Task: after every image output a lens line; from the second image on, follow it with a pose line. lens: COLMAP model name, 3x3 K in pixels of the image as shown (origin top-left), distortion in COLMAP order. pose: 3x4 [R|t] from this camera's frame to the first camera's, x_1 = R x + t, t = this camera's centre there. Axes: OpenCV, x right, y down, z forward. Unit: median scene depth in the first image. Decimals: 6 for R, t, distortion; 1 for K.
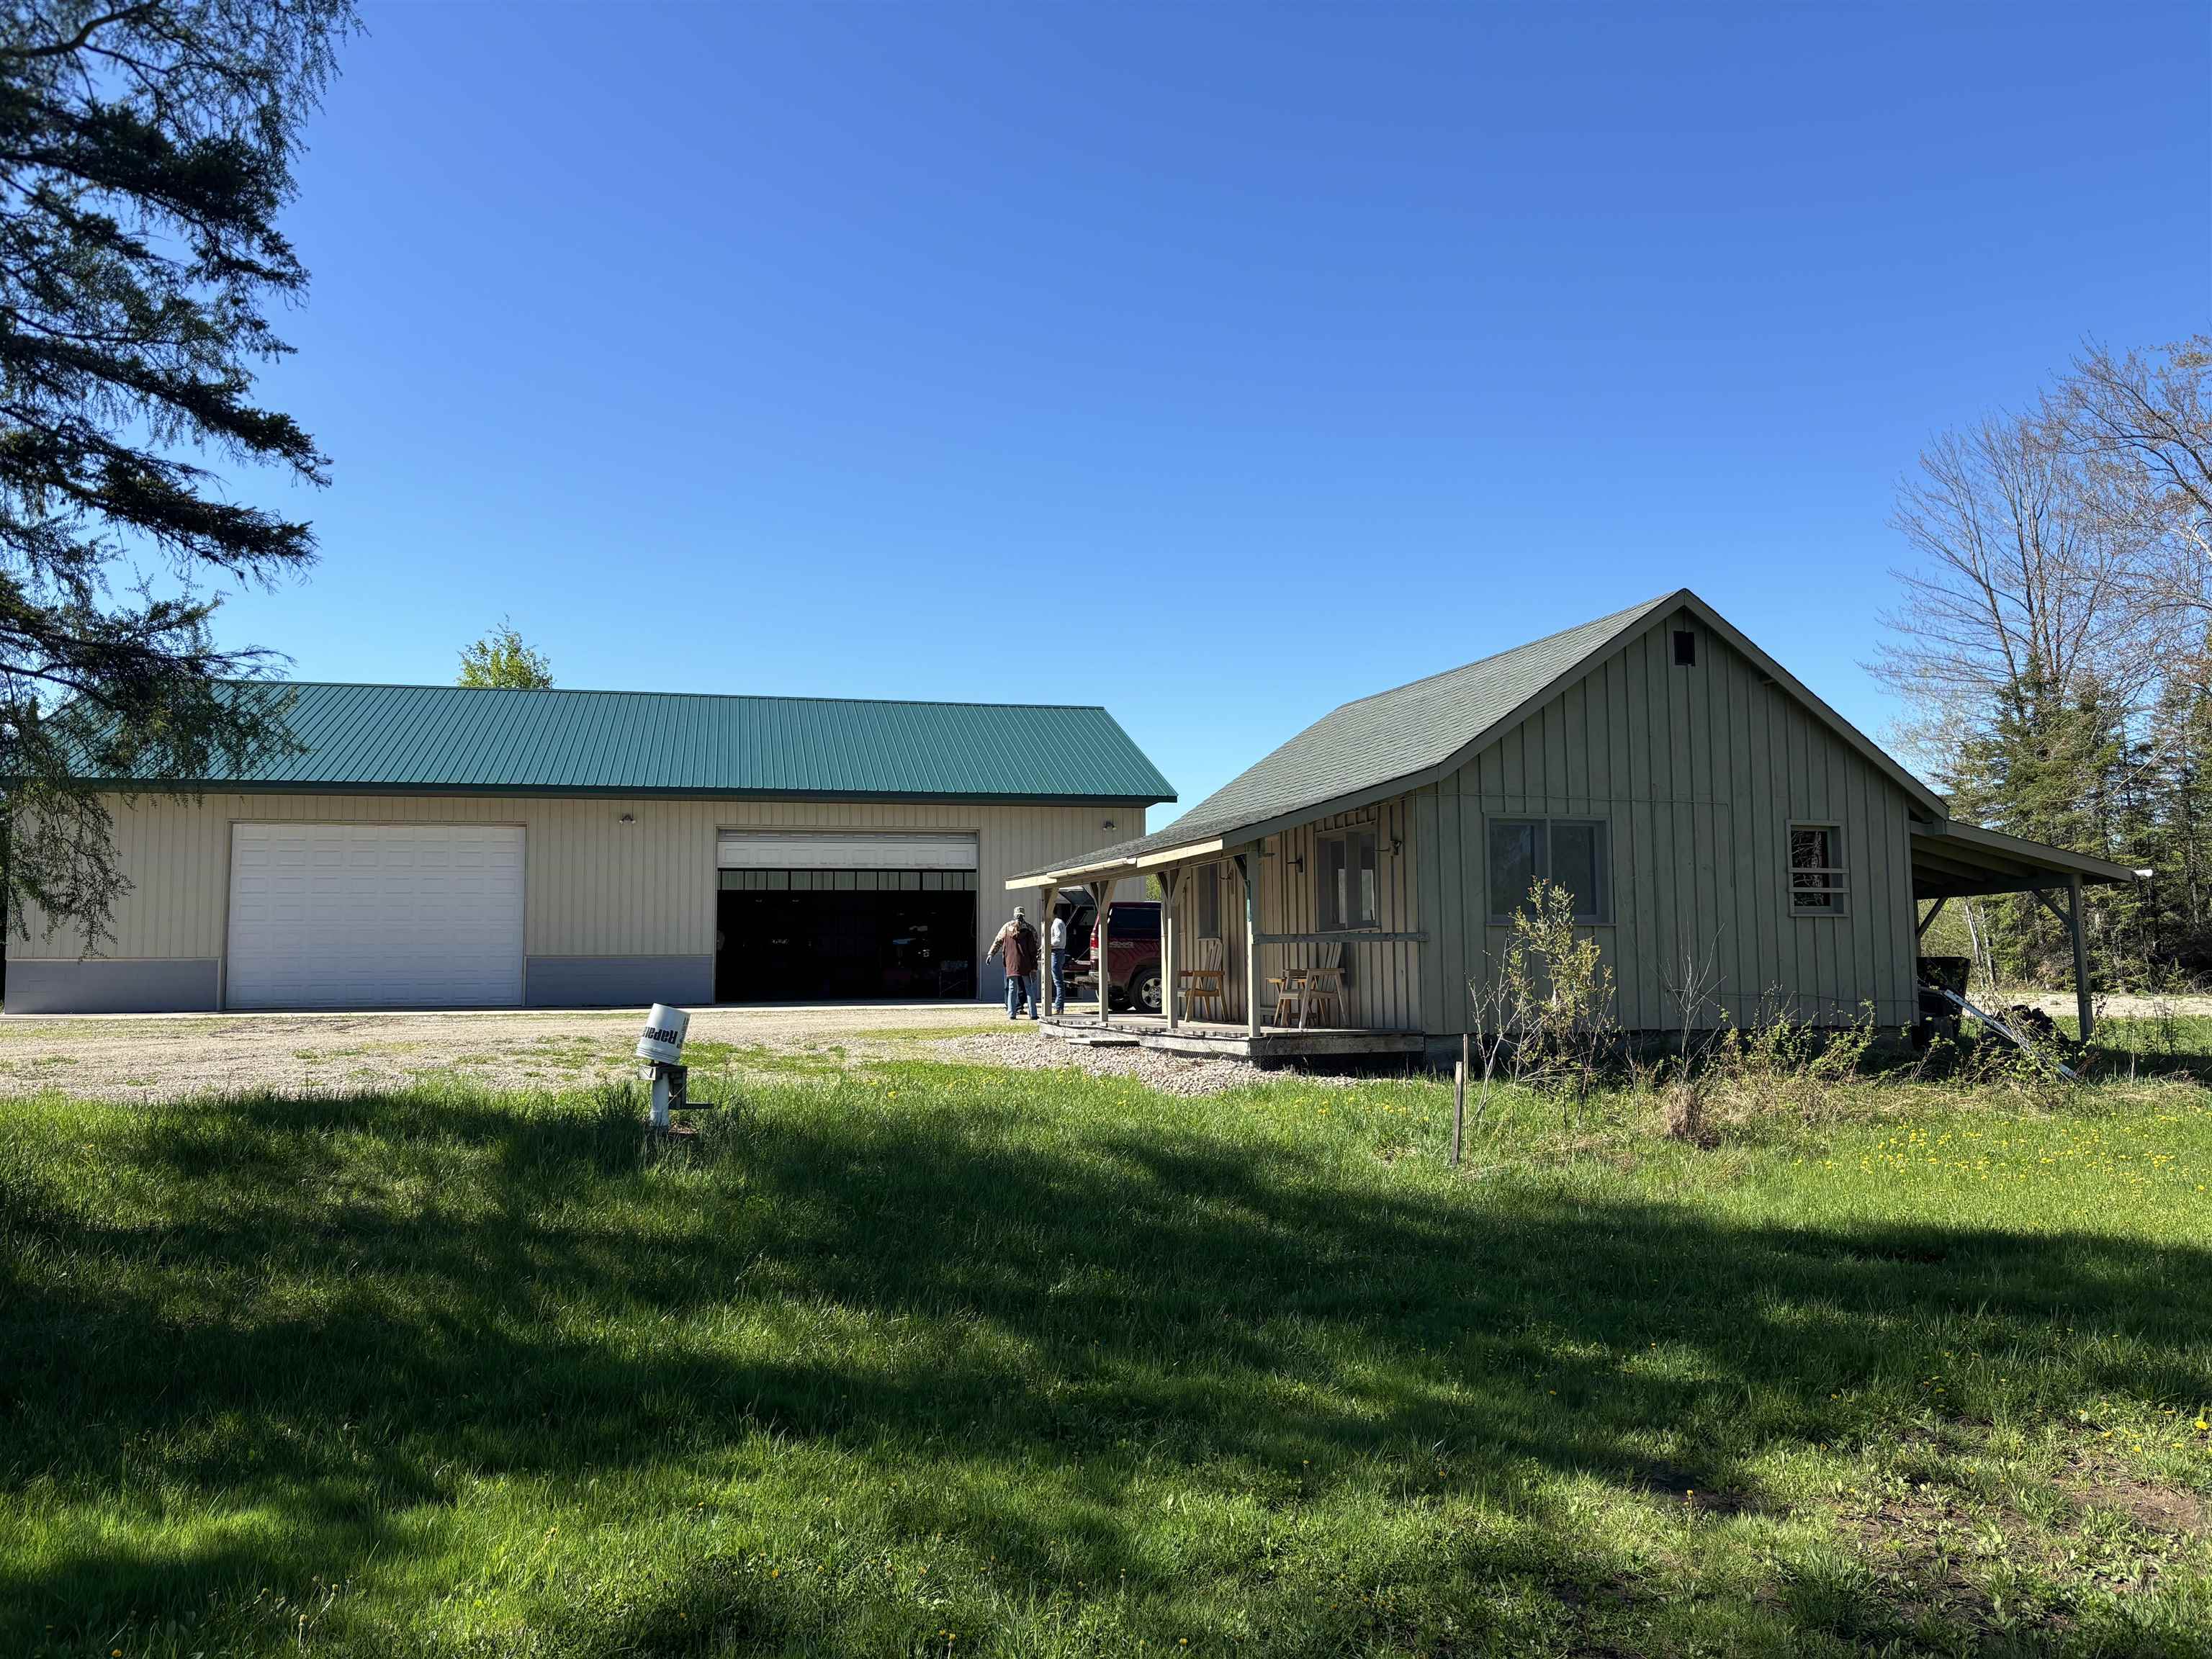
lens RADIAL K [[1660.7, 0, 1106.7], [0, 1660.7, 826.9], [0, 0, 1]] dist [0.003774, 0.000805]
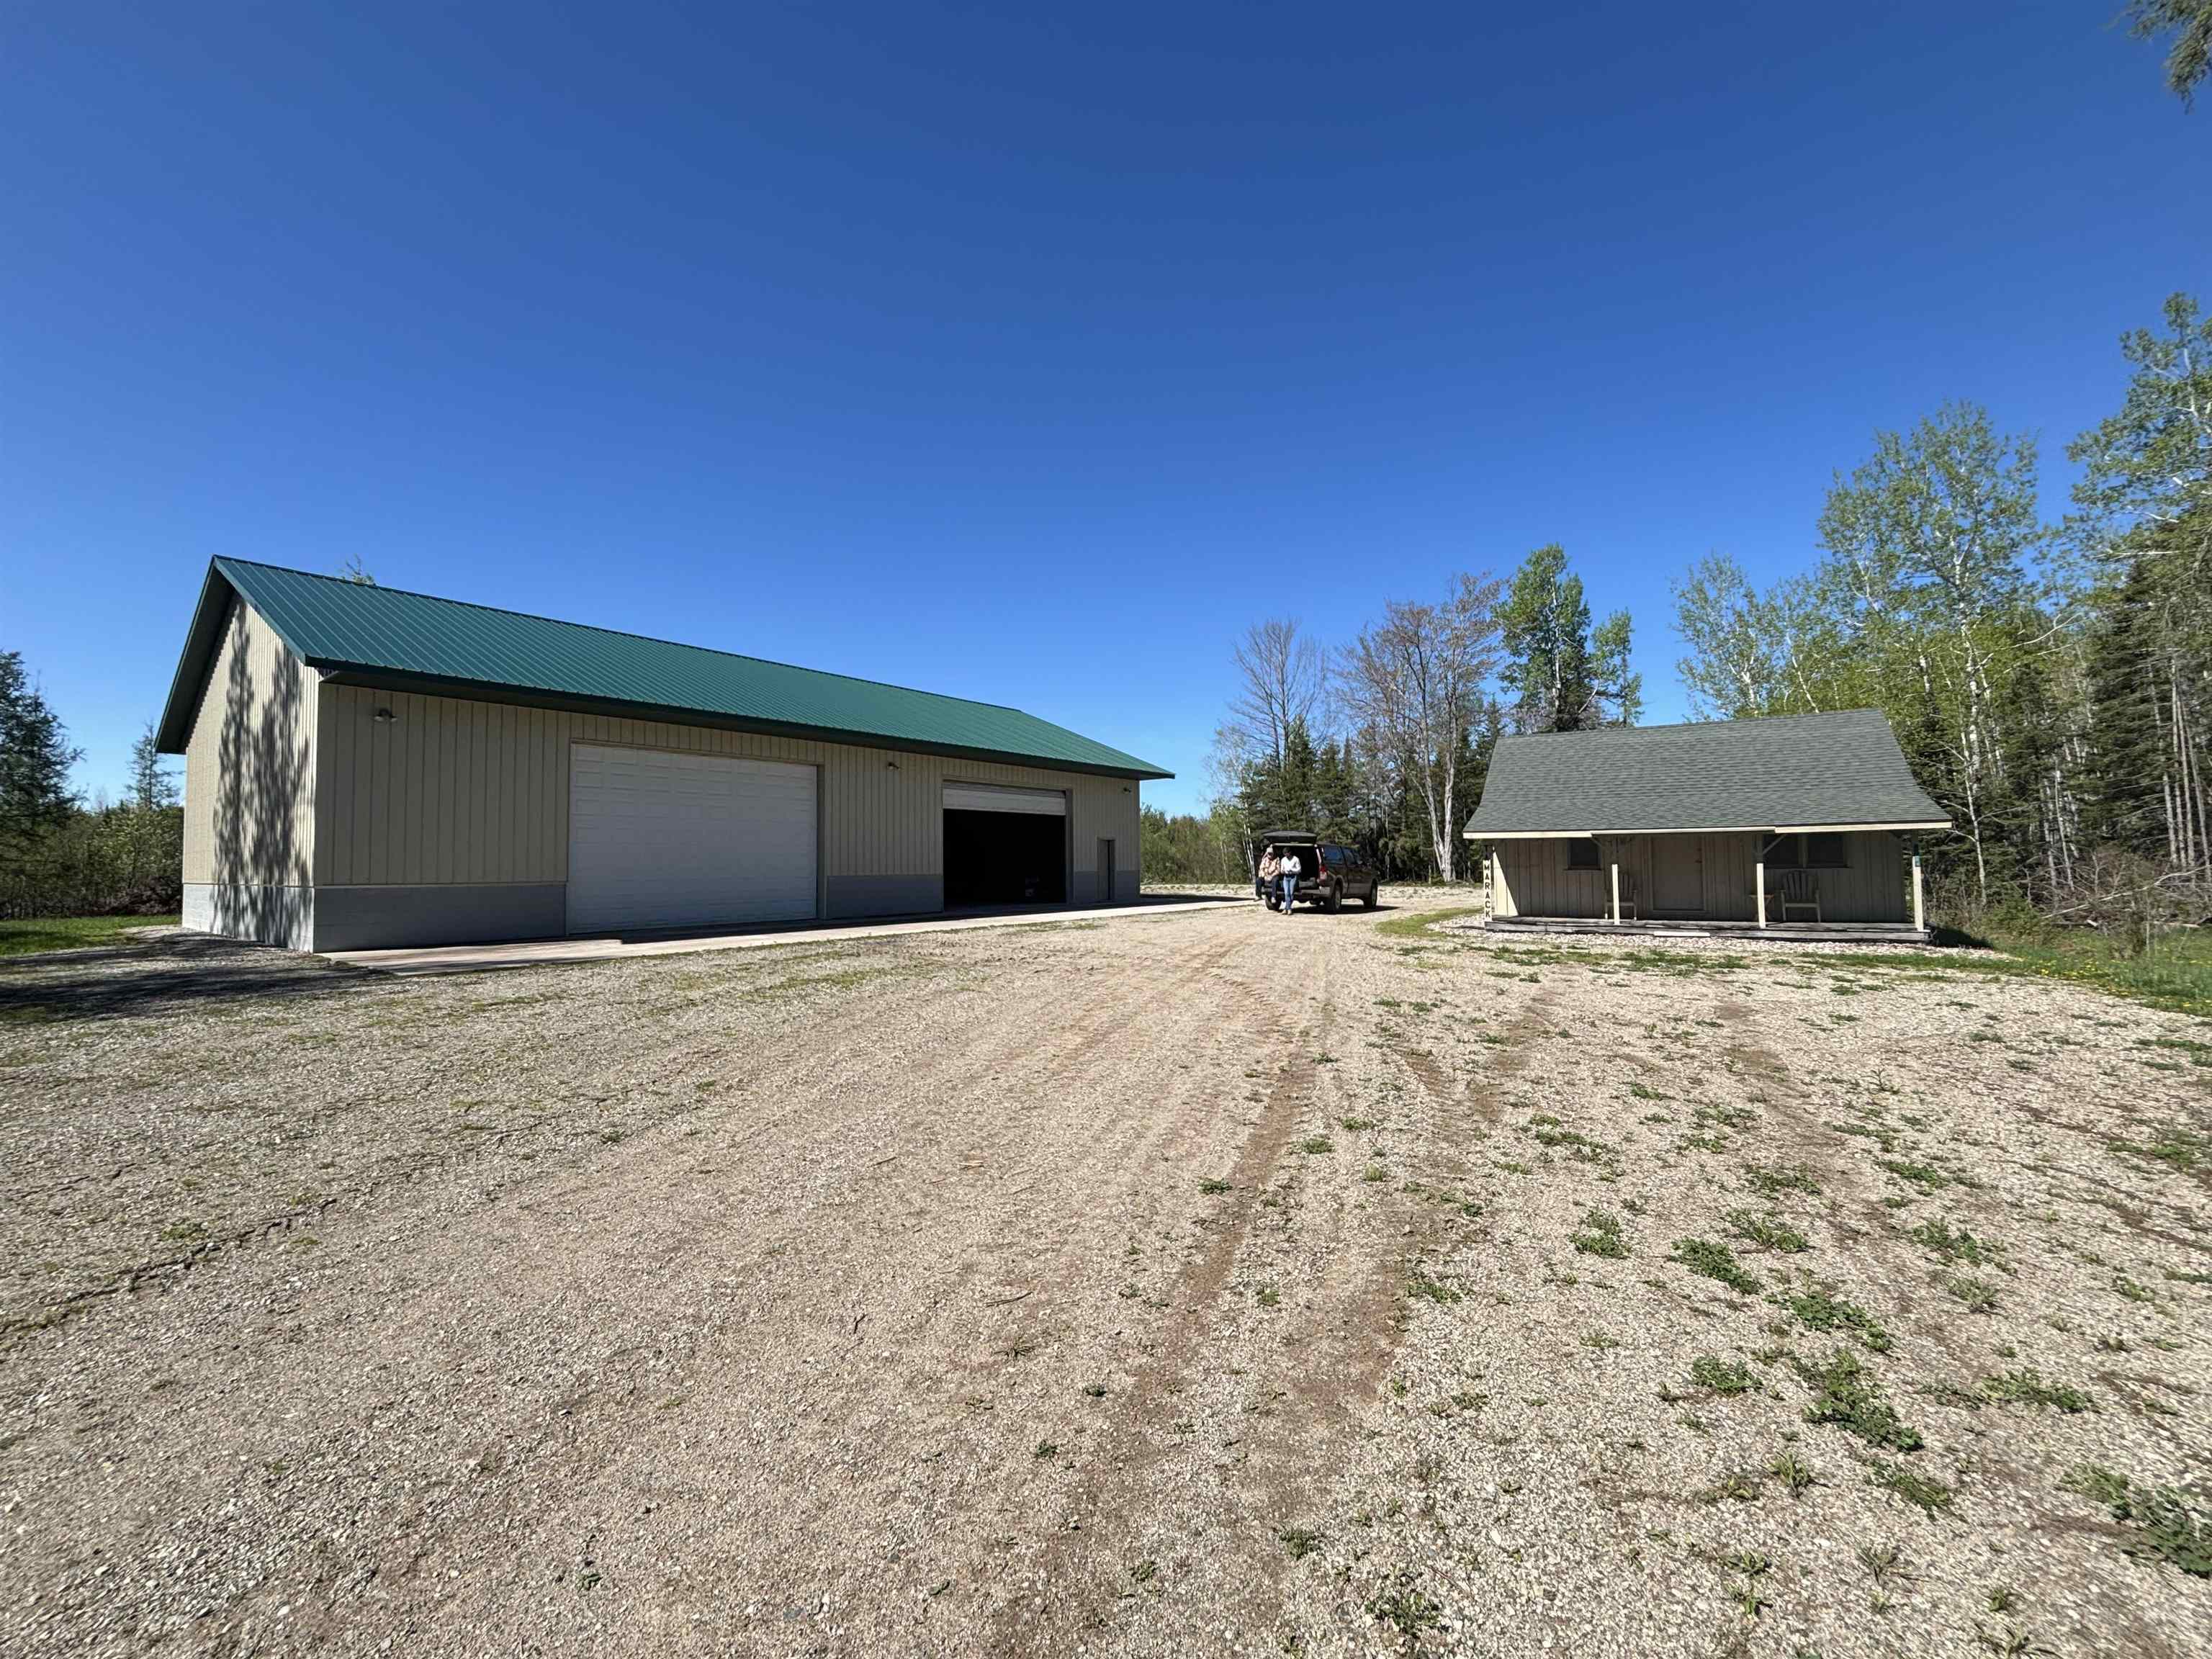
lens RADIAL K [[893.0, 0, 1106.3], [0, 893.0, 837.2], [0, 0, 1]] dist [0.001445, -0.000015]
pose [[0.769351, 0.021018, 0.638480, -0.585570], [-0.053191, 0.998096, 0.031238, 0.018664], [-0.636608, -0.057994, 0.769004, 0.378910]]
